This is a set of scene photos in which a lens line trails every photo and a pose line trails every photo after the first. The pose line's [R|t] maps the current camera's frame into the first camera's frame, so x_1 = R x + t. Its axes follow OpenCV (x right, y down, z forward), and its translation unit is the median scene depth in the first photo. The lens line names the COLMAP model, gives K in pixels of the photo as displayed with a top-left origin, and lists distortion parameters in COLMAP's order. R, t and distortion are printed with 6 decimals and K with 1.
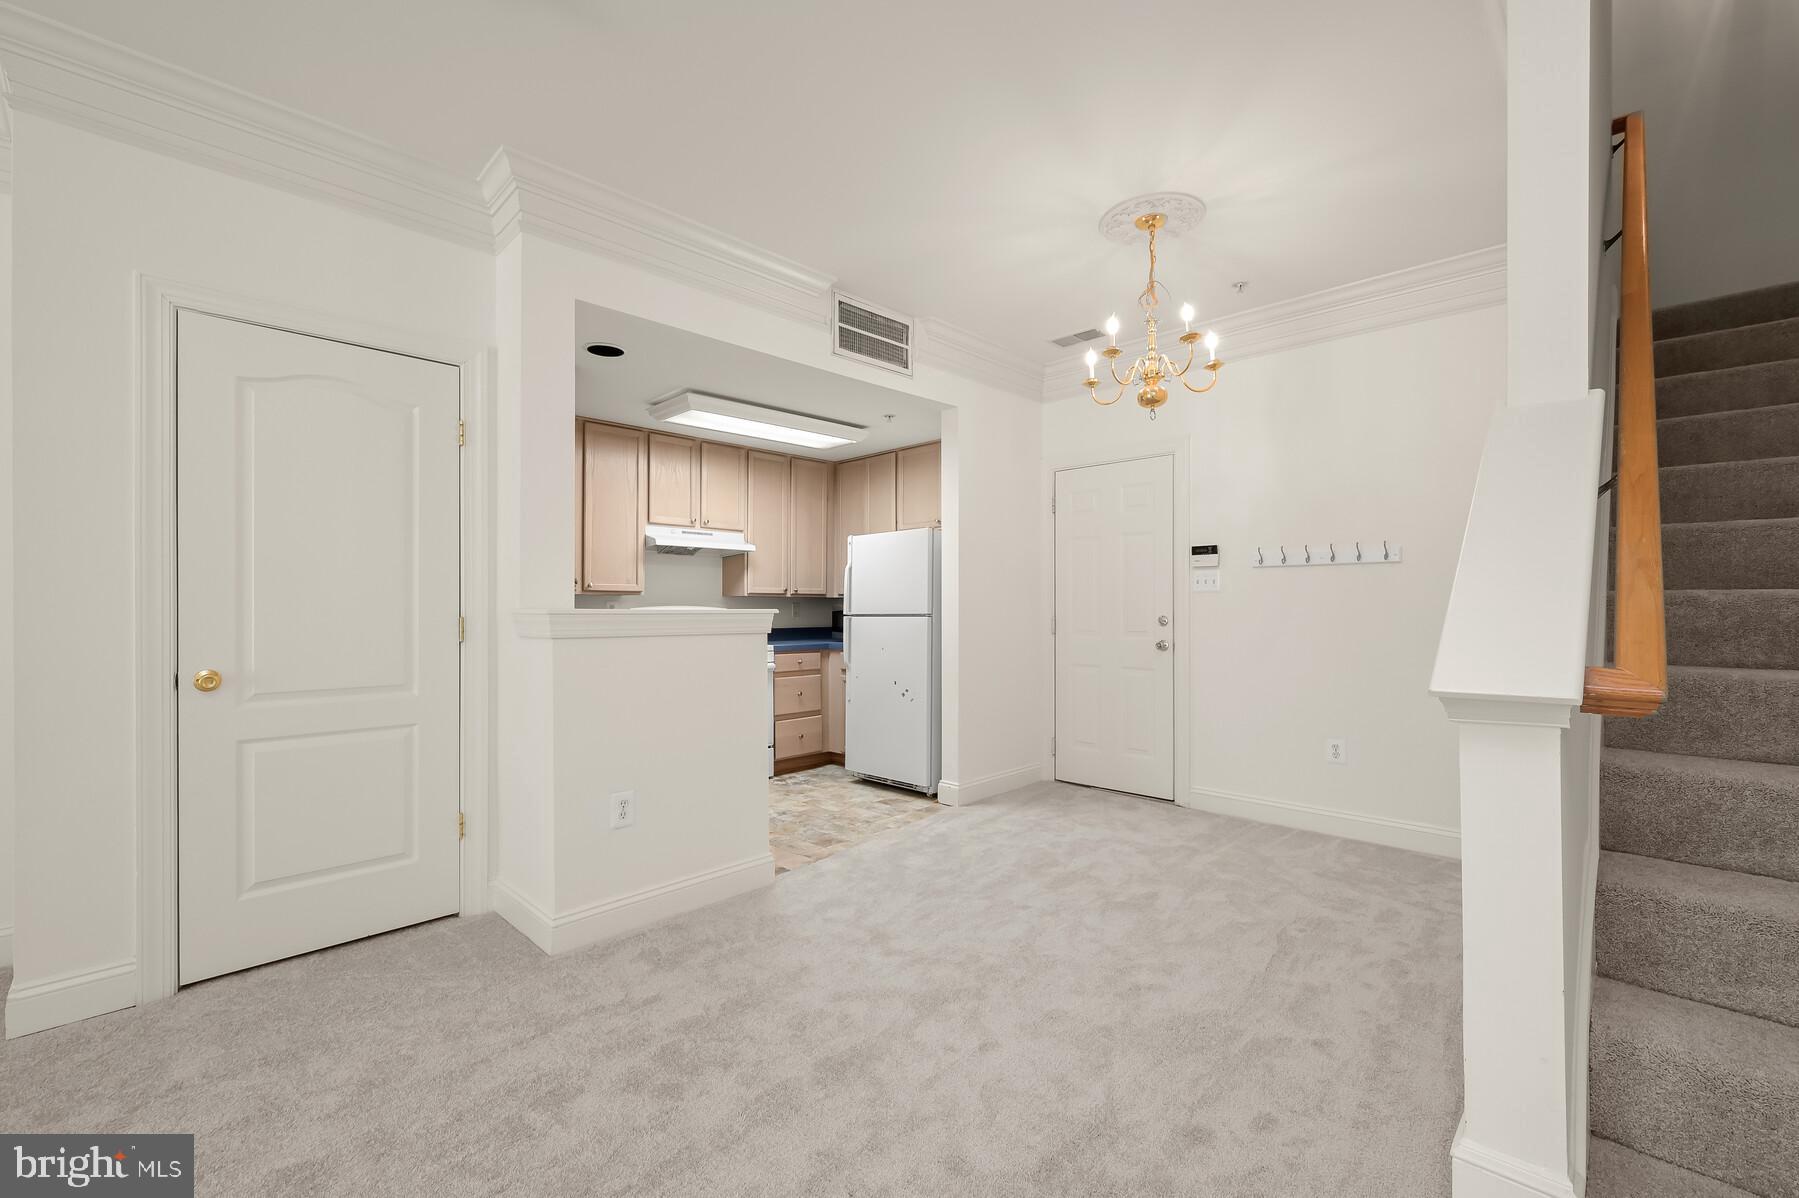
lens RADIAL K [[765.9, 0, 896.5], [0, 765.9, 614.3], [0, 0, 1]] dist [-0.001036, 0.000769]
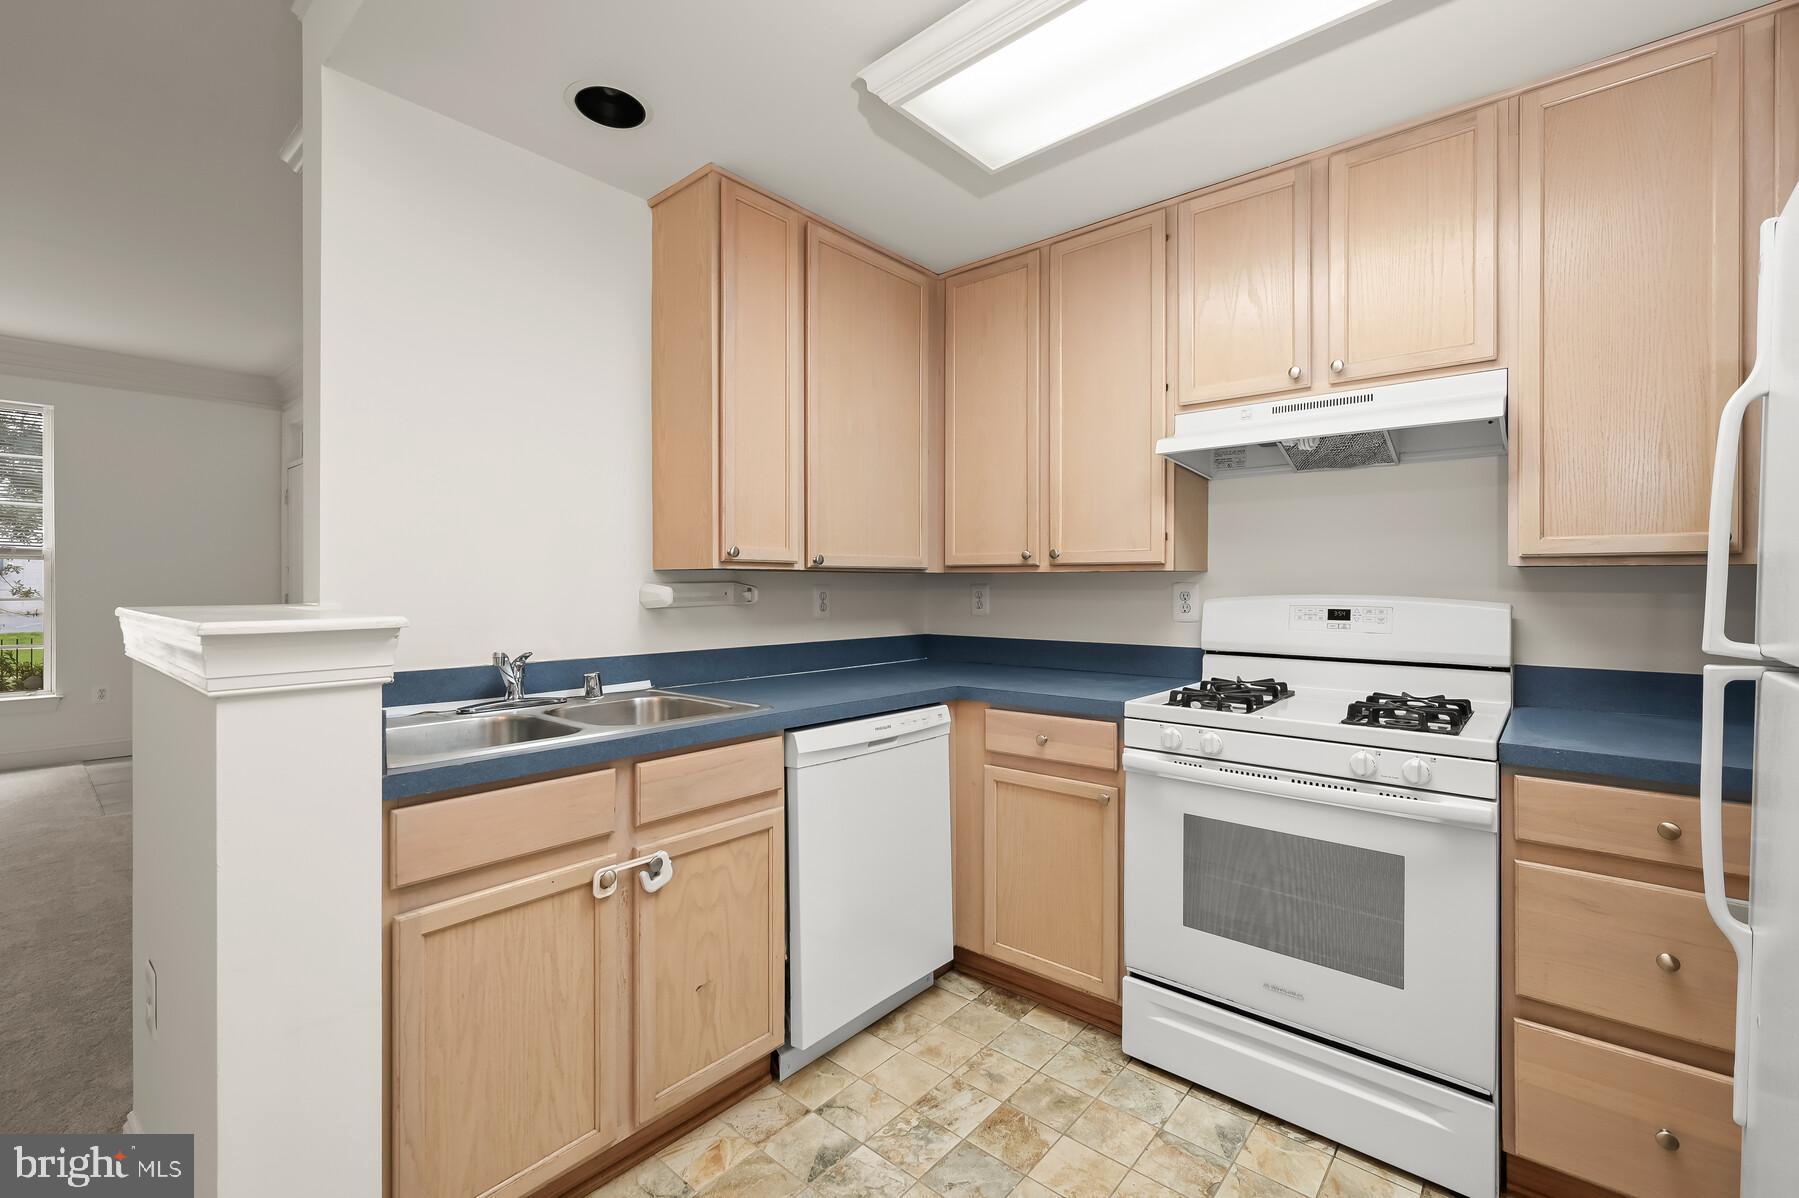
lens RADIAL K [[765.9, 0, 910.3], [0, 765.9, 573.9], [0, 0, 1]] dist [-0.001036, 0.000769]
pose [[0.075433, -0.002738, -0.997147, 0.133547], [-0.003493, 0.999989, -0.003010, -0.024158], [0.997145, 0.003710, 0.075422, 0.974886]]
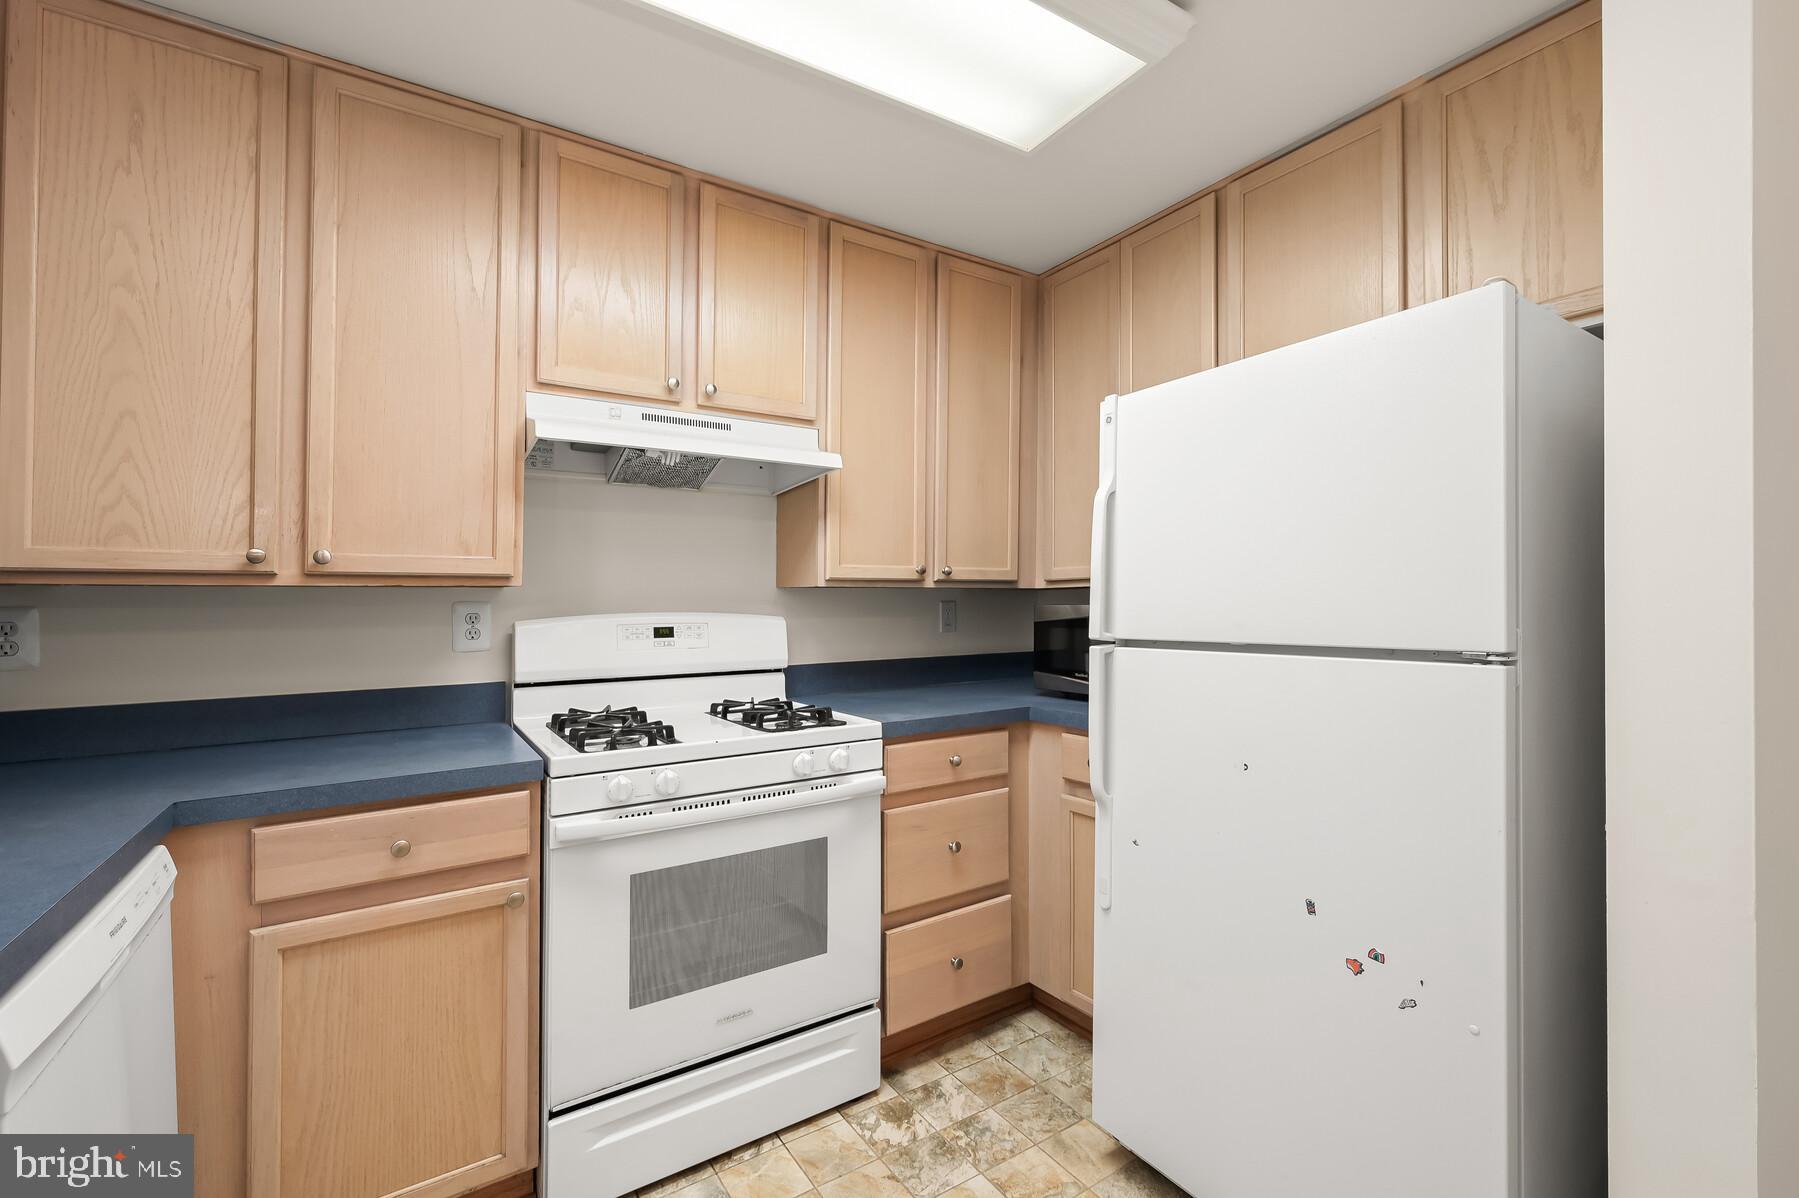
lens RADIAL K [[765.9, 0, 892.6], [0, 765.9, 592.7], [0, 0, 1]] dist [-0.001036, 0.000769]
pose [[0.975146, -0.000280, -0.221562, -0.096013], [-0.002387, 0.999928, -0.011768, -0.020352], [0.221549, 0.012004, 0.975075, 0.826722]]
